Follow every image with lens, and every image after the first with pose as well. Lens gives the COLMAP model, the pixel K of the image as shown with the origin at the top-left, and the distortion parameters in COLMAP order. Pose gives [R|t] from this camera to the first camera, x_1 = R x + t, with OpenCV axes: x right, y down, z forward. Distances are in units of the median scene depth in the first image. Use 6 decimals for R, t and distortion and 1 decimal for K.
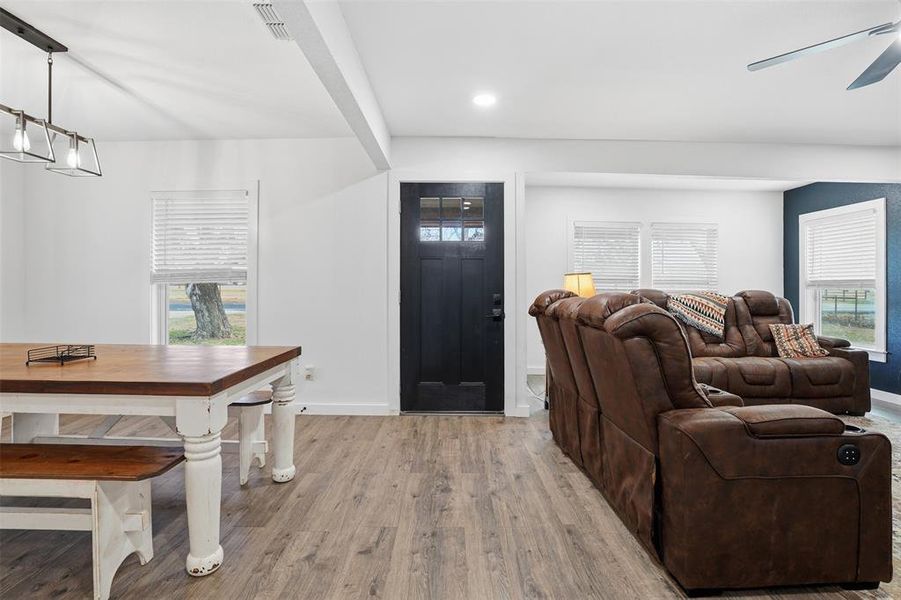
lens RADIAL K [[438.8, 0, 444.3], [0, 438.8, 285.4], [0, 0, 1]] dist [-0.056025, 0.022657]
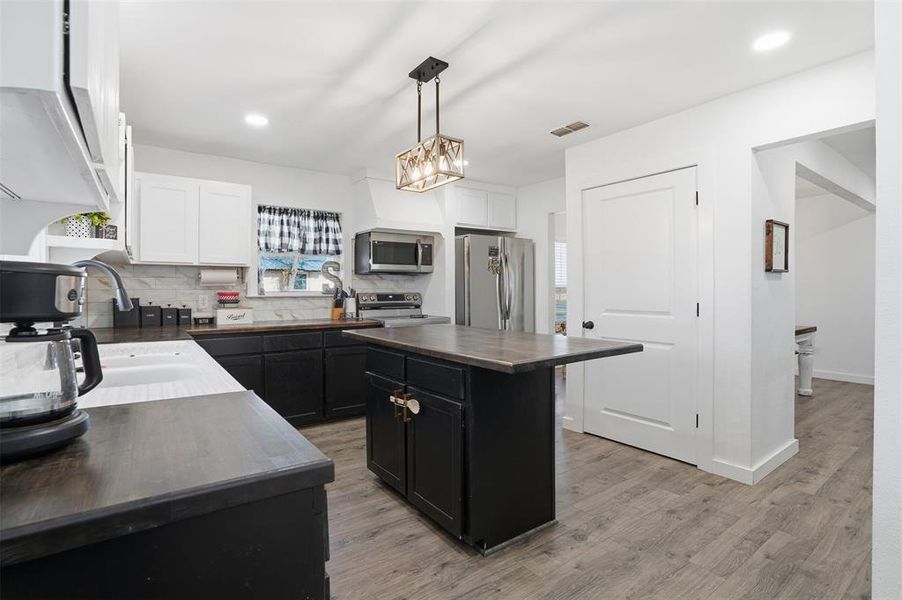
lens RADIAL K [[426.8, 0, 445.6], [0, 426.8, 294.6], [0, 0, 1]] dist [-0.054457, 0.021539]
pose [[0.585817, 0.001331, -0.810443, 0.126722], [0.005396, 0.999970, 0.005543, -0.012880], [0.810426, -0.007620, 0.585792, -0.931697]]
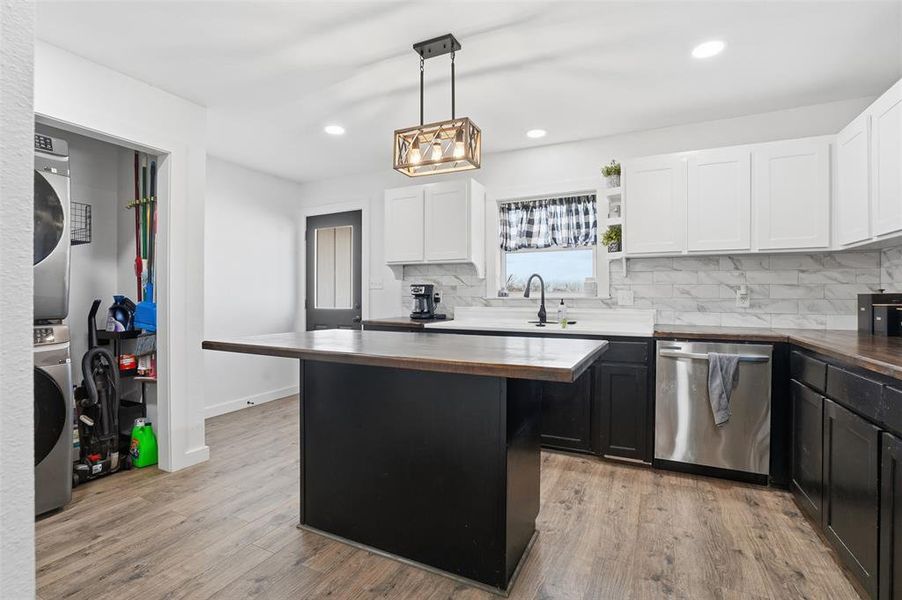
lens RADIAL K [[432.2, 0, 446.1], [0, 432.2, 289.3], [0, 0, 1]] dist [-0.057184, 0.023154]
pose [[-0.894721, 0.004631, 0.446602, -0.673759], [-0.002437, 0.999881, -0.015250, 0.000695], [-0.446620, -0.014733, -0.894603, -0.057330]]
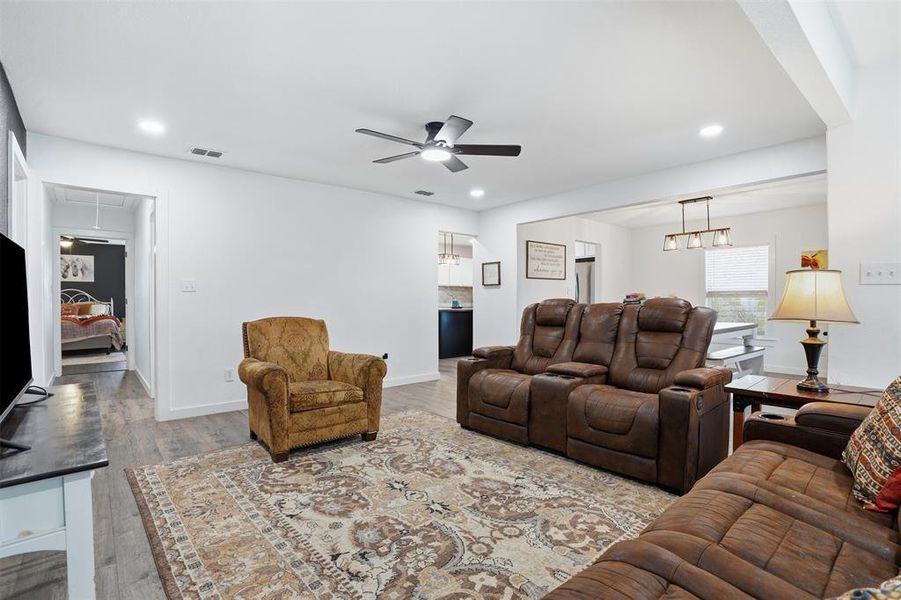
lens RADIAL K [[431.8, 0, 445.6], [0, 431.8, 289.3], [0, 0, 1]] dist [-0.057184, 0.023154]
pose [[-0.760998, -0.019256, -0.648469, 1.094411], [-0.002975, 0.999652, -0.026193, 0.014561], [0.648748, -0.018003, -0.760791, 1.141629]]
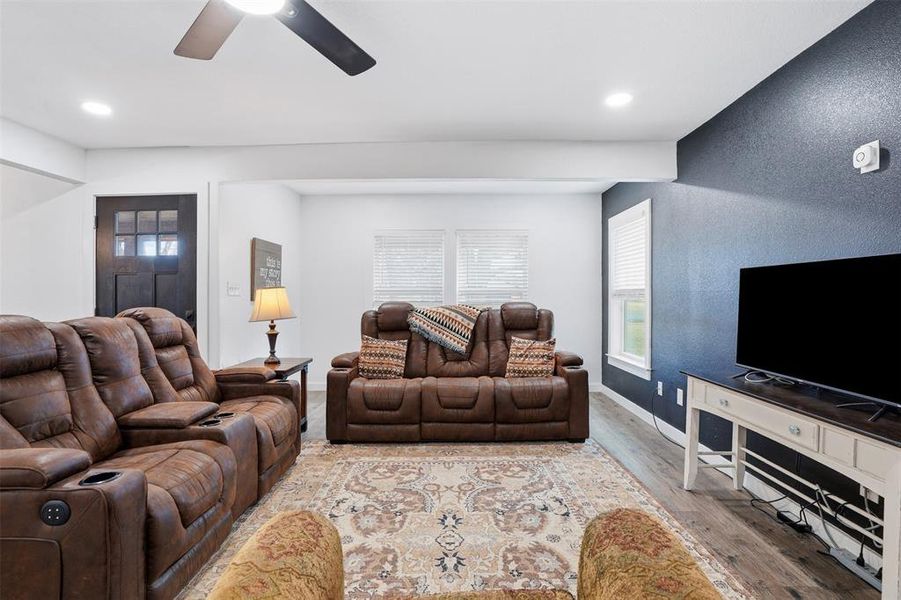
lens RADIAL K [[435.8, 0, 445.7], [0, 435.8, 295.5], [0, 0, 1]] dist [-0.059618, 0.024178]
pose [[0.999523, -0.012486, -0.028252, 0.725335], [0.012524, 0.999921, 0.001150, -0.006412], [0.028235, -0.001503, 0.999600, 0.084827]]
